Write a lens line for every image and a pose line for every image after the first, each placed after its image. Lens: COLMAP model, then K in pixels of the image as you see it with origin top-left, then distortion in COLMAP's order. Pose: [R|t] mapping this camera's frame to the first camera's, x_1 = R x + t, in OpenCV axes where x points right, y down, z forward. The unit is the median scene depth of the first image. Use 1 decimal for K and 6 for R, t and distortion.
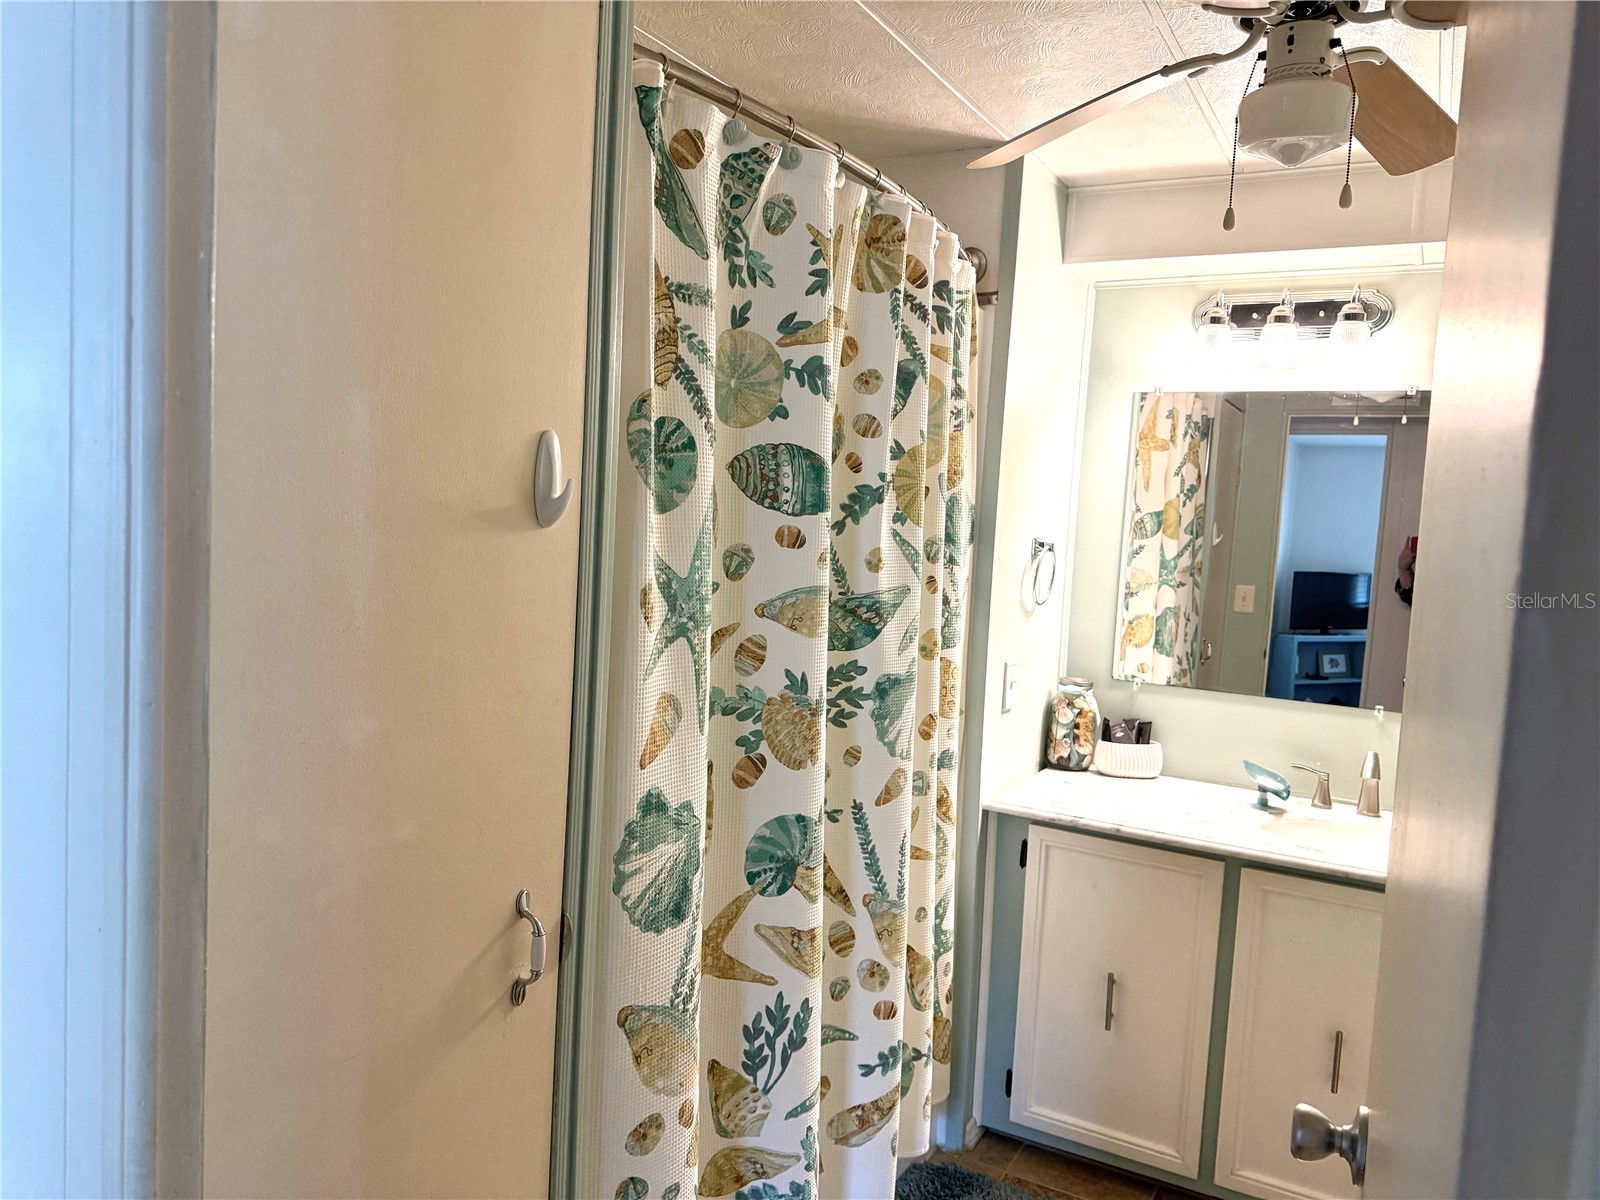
lens RADIAL K [[1127.4, 0, 800.0], [0, 1127.4, 600.0], [0, 0, 1]] dist [0.153472, -0.213828]
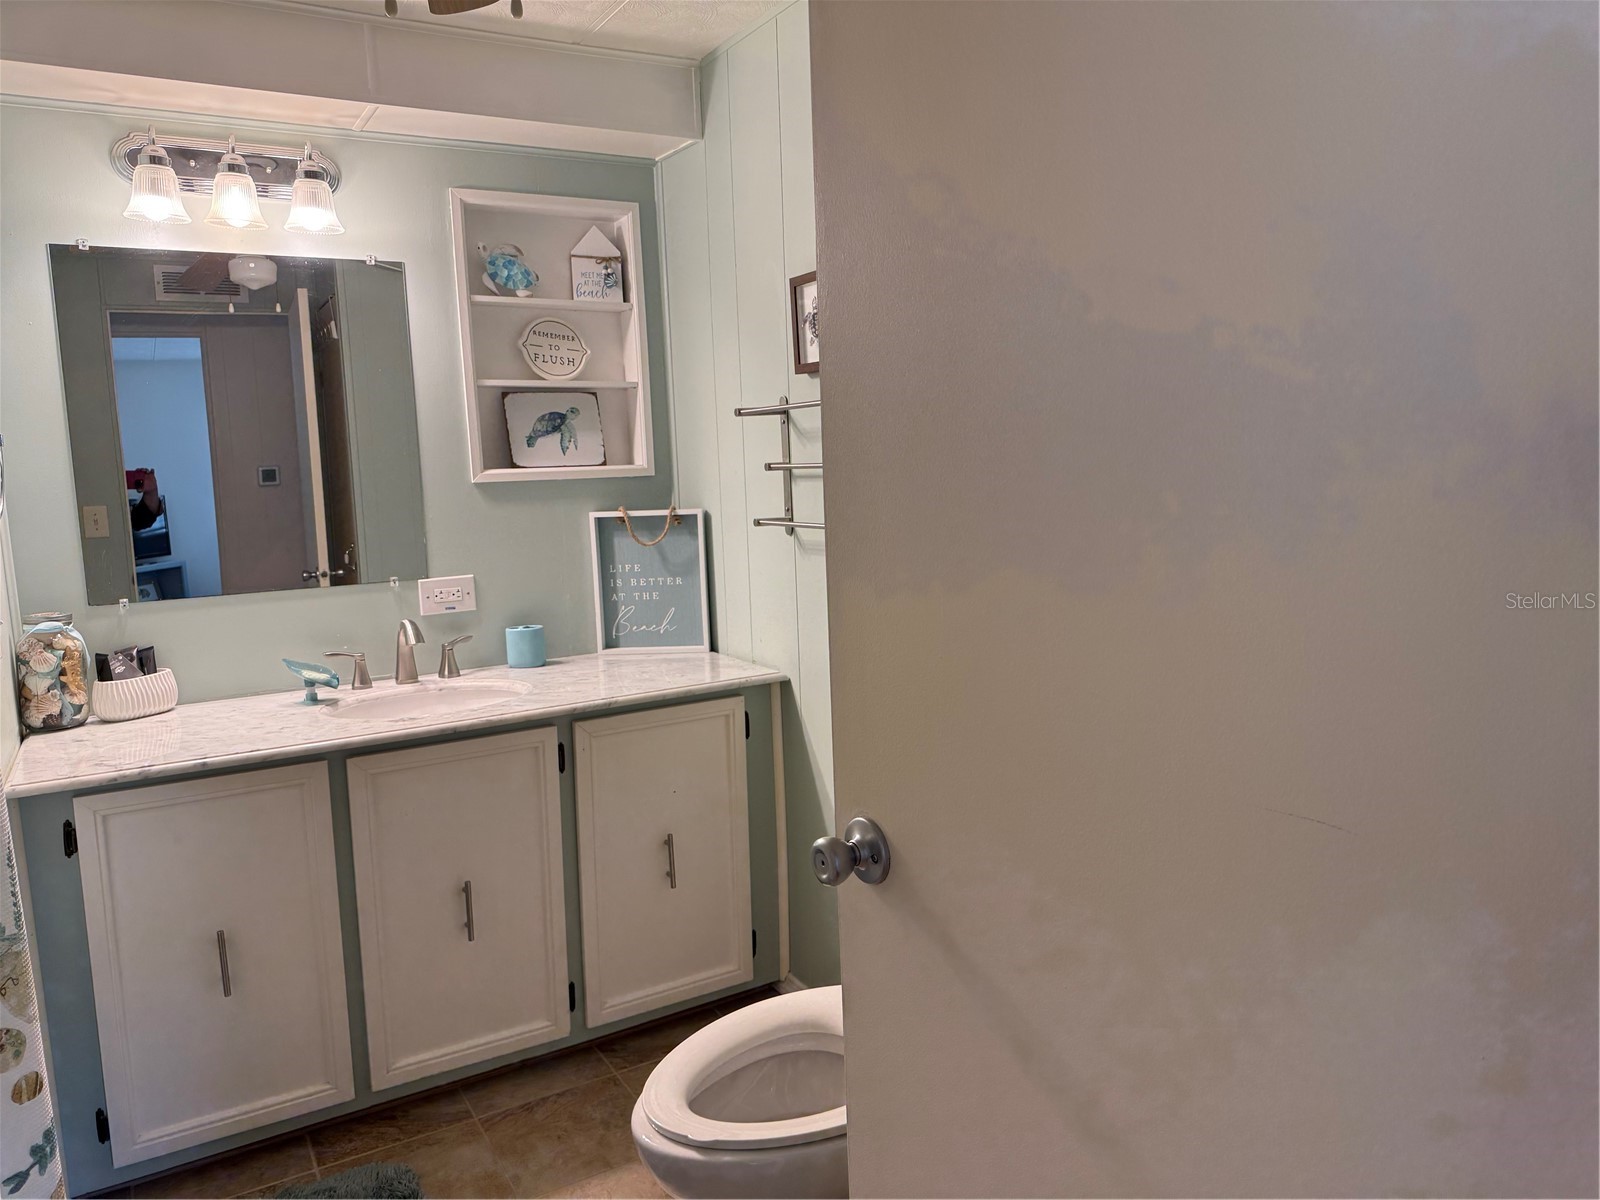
lens RADIAL K [[1158.7, 0, 800.0], [0, 1158.7, 600.0], [0, 0, 1]] dist [-0.032087, 0.005769]
pose [[0.492999, -0.171179, 0.853024, -0.181977], [0.127982, 0.984056, 0.123508, 0.033307], [-0.860565, 0.048282, 0.507047, 0.184510]]
